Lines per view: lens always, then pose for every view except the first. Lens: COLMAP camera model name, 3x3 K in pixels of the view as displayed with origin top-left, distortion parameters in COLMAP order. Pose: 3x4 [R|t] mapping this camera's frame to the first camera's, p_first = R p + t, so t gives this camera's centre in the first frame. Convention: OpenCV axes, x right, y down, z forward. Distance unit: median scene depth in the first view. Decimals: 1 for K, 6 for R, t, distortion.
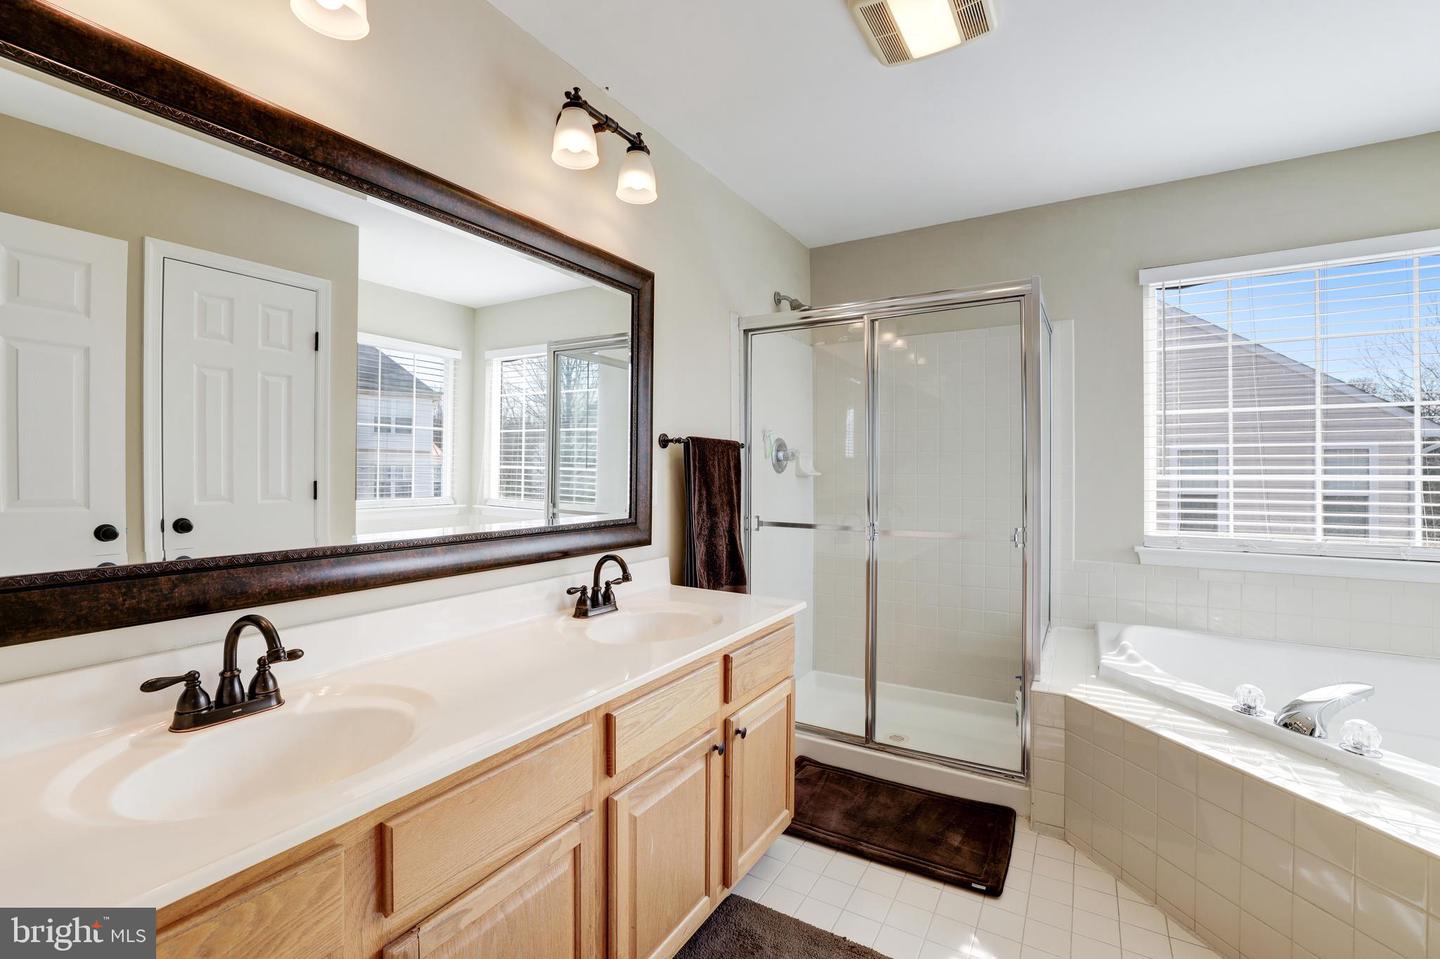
lens RADIAL K [[624.7, 0, 720.0], [0, 624.7, 470.0], [0, 0, 1]] dist [-0.041009, 0.011963]
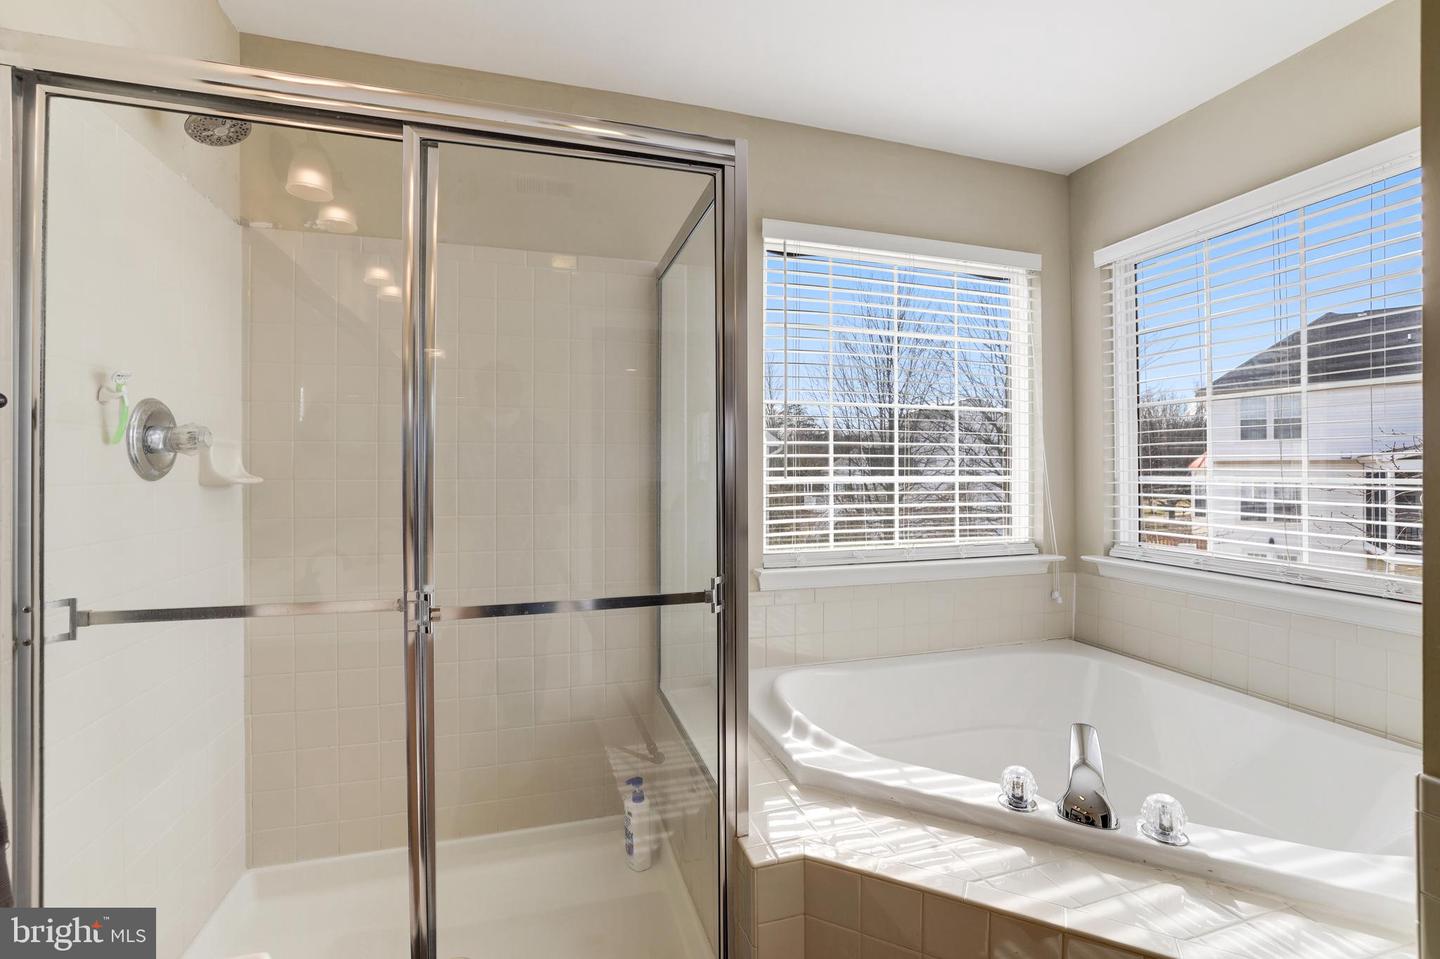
lens RADIAL K [[624.7, 0, 720.0], [0, 624.7, 470.0], [0, 0, 1]] dist [-0.041009, 0.011963]
pose [[0.673151, -0.000446, 0.739505, 0.069135], [0.001528, 0.999999, -0.000788, -0.001644], [-0.739503, 0.001660, 0.673151, 0.608618]]
